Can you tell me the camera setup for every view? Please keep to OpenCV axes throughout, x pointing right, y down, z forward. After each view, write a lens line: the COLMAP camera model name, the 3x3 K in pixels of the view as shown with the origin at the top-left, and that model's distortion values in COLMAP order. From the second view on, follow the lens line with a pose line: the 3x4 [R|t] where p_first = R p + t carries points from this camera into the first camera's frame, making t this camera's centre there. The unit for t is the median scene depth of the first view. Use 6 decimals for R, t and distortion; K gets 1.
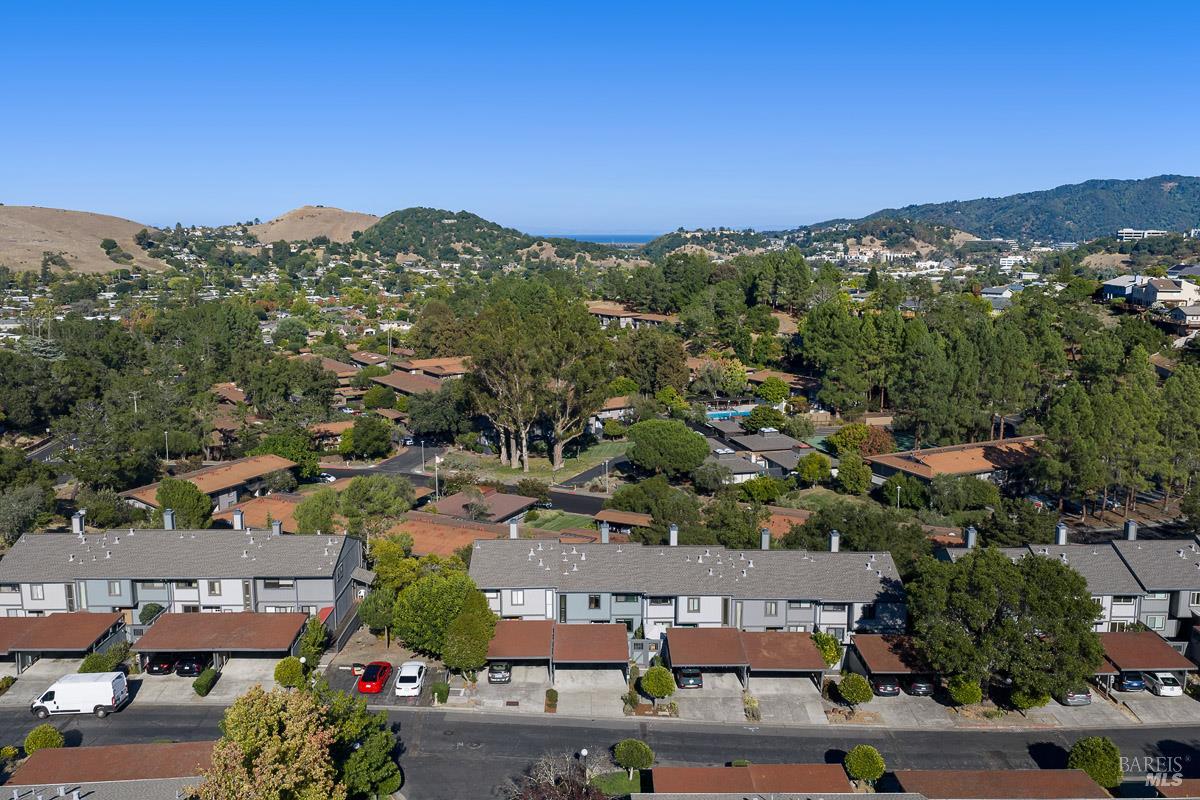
lens RADIAL K [[995.3, 0, 600.0], [0, 995.3, 400.0], [0, 0, 1]] dist [0.025866, -0.044815]
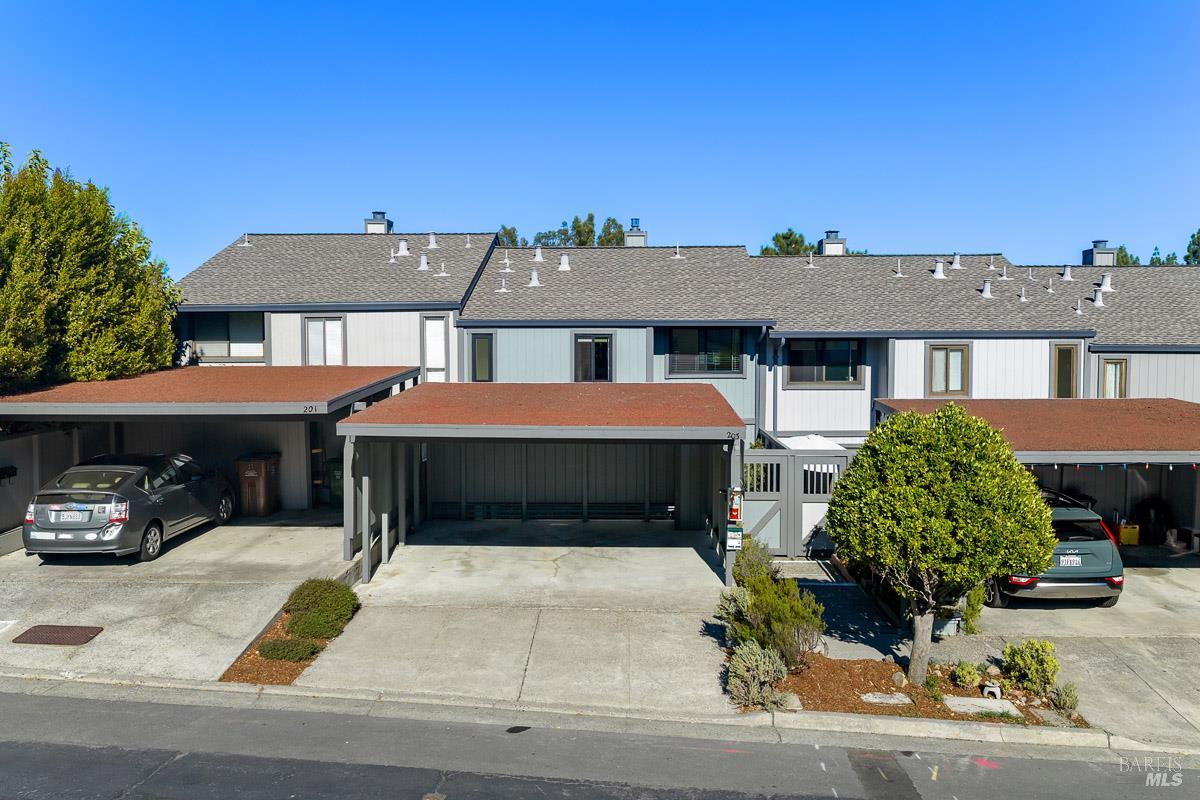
lens RADIAL K [[995.3, 0, 600.0], [0, 995.3, 400.0], [0, 0, 1]] dist [0.025866, -0.044815]
pose [[0.998958, 0.000228, -0.045647, 0.004308], [-0.005116, 0.994247, -0.106993, 0.111907], [0.045360, 0.107115, 0.993211, 0.329873]]
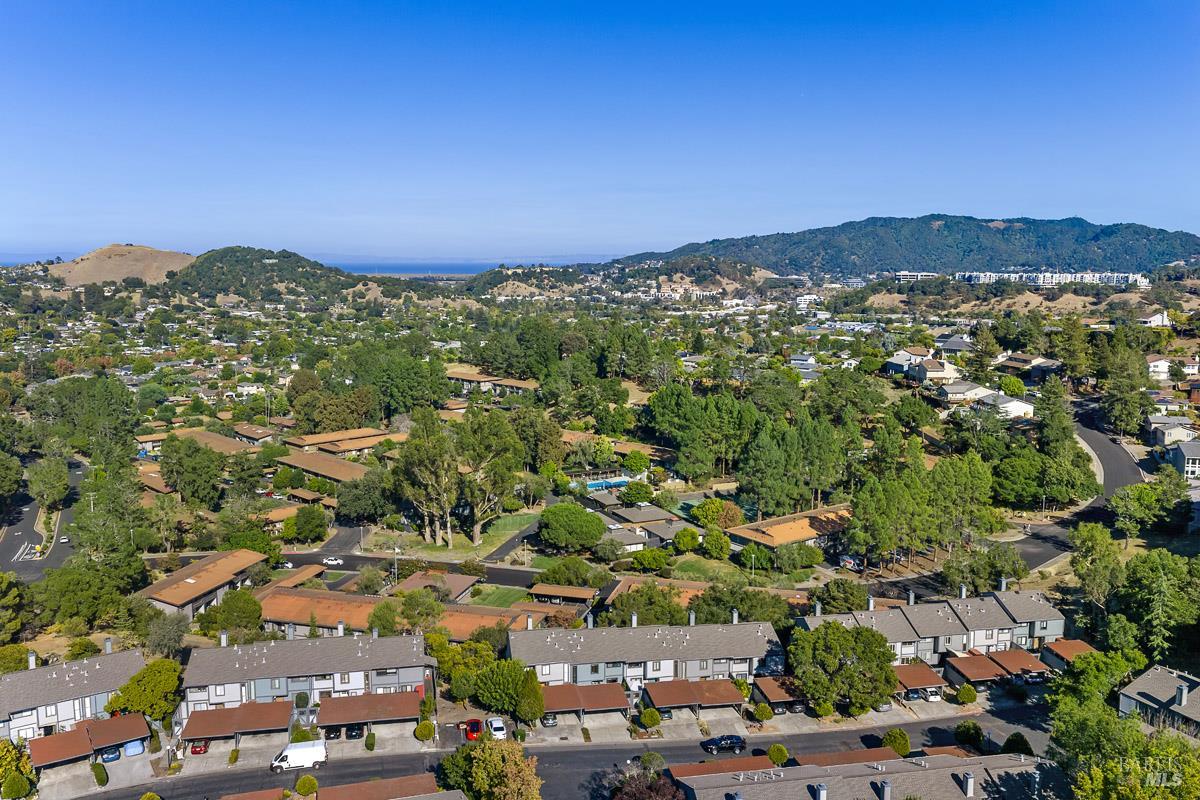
lens RADIAL K [[995.3, 0, 600.0], [0, 995.3, 400.0], [0, 0, 1]] dist [0.025866, -0.044815]
pose [[0.982553, -0.023913, 0.184440, -0.126129], [0.028406, 0.999360, -0.021753, -0.084420], [-0.183802, 0.026612, 0.982603, -0.250885]]
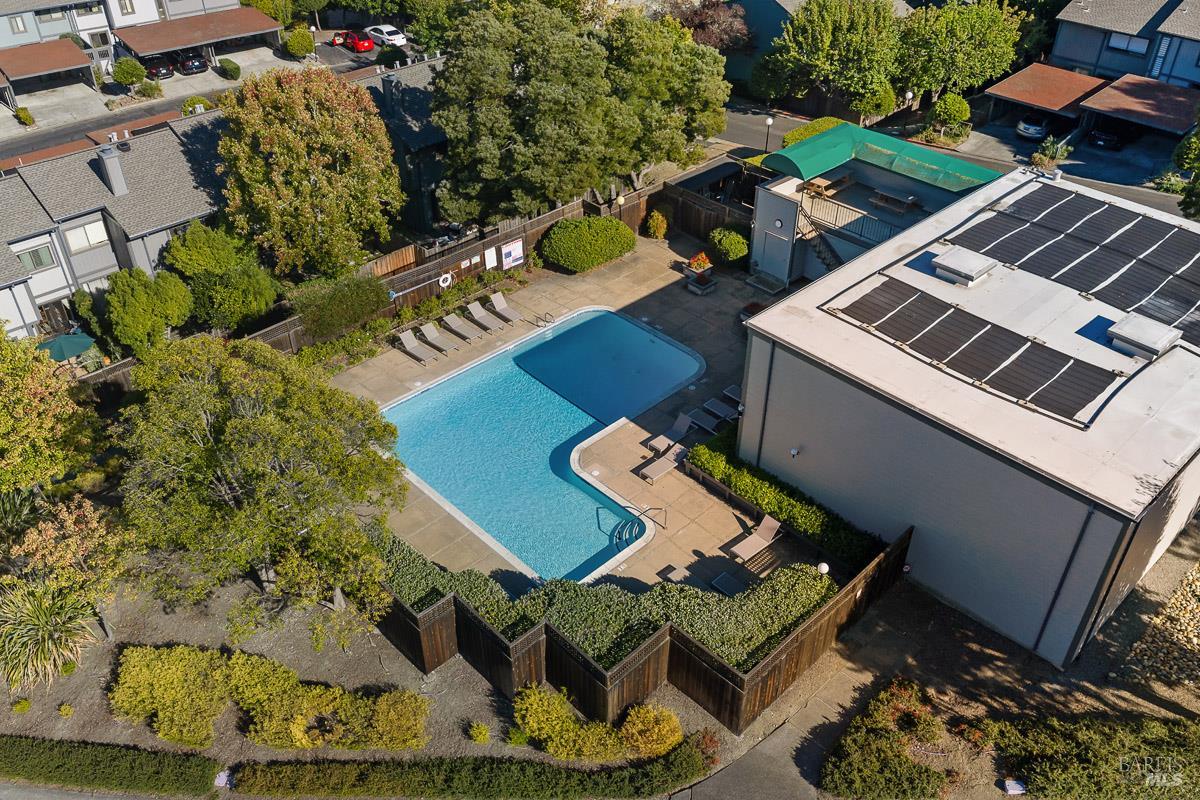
lens RADIAL K [[995.3, 0, 600.0], [0, 995.3, 400.0], [0, 0, 1]] dist [0.025866, -0.044815]
pose [[0.784661, -0.365962, 0.500379, -0.299065], [0.100856, 0.871767, 0.479428, 0.046654], [-0.611666, -0.325722, 0.720951, -0.057055]]
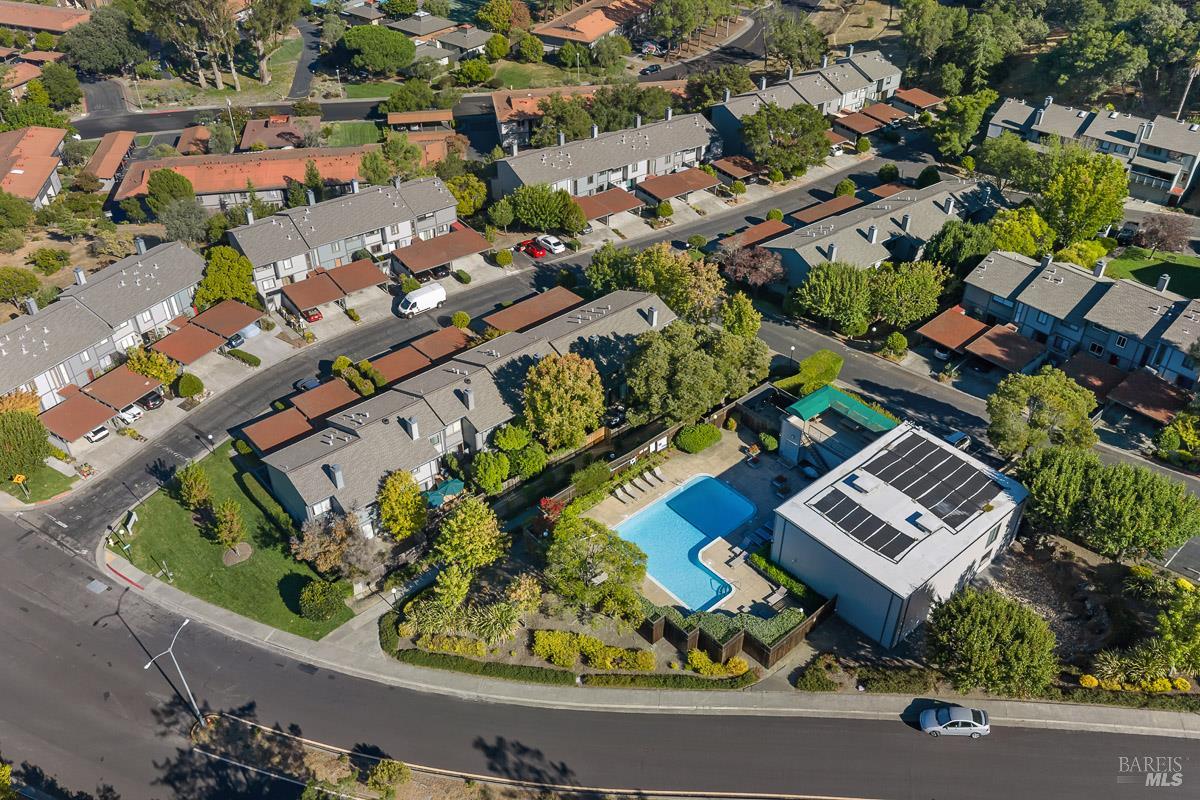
lens RADIAL K [[995.3, 0, 600.0], [0, 995.3, 400.0], [0, 0, 1]] dist [0.025866, -0.044815]
pose [[0.810170, -0.350123, 0.470147, -0.438468], [0.097121, 0.871120, 0.481370, -0.139720], [-0.578093, -0.344330, 0.739760, -0.205868]]
